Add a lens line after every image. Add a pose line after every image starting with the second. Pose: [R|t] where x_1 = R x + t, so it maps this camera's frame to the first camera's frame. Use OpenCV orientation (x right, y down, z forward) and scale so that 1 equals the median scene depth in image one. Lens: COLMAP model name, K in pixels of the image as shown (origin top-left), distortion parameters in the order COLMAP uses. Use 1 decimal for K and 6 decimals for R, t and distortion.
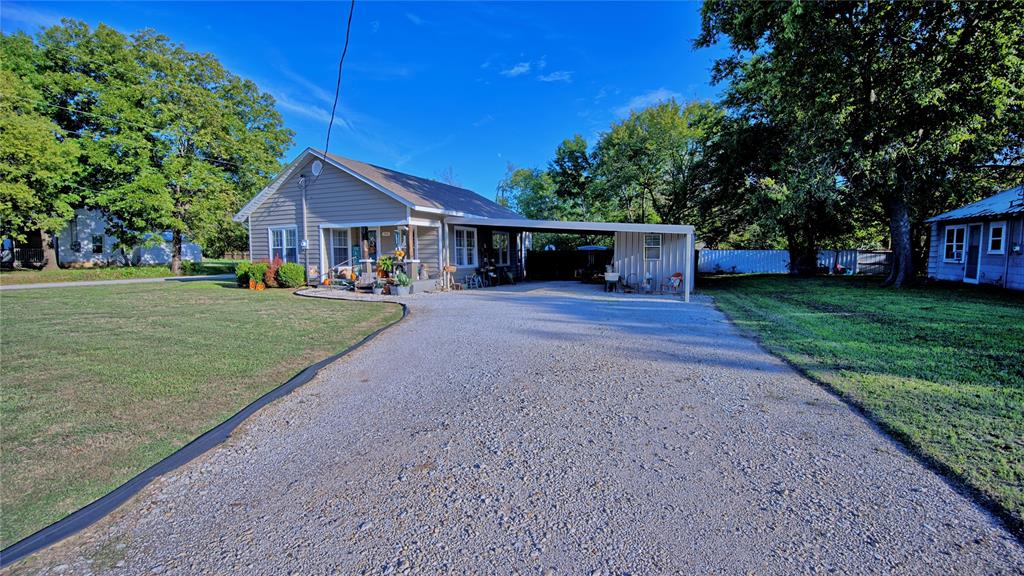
lens RADIAL K [[414.6, 0, 512.0], [0, 414.6, 288.0], [0, 0, 1]] dist [-0.029105, -0.007906]
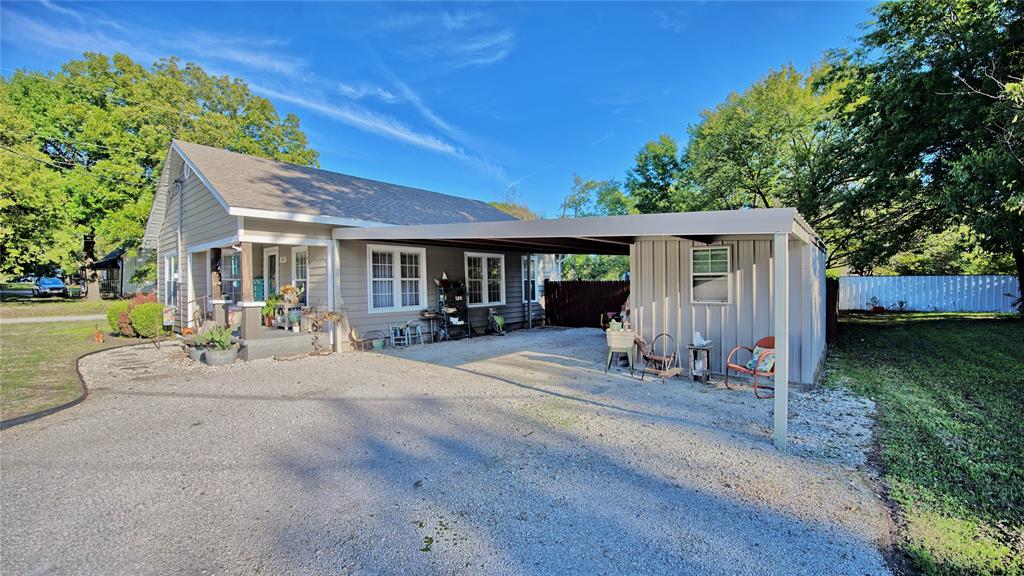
lens RADIAL K [[414.6, 0, 512.0], [0, 414.6, 288.0], [0, 0, 1]] dist [-0.029105, -0.007906]
pose [[0.965200, -0.002065, -0.261504, 0.157674], [-0.015267, 0.997818, -0.064229, -0.034605], [0.261066, 0.065987, 0.963063, 0.326532]]
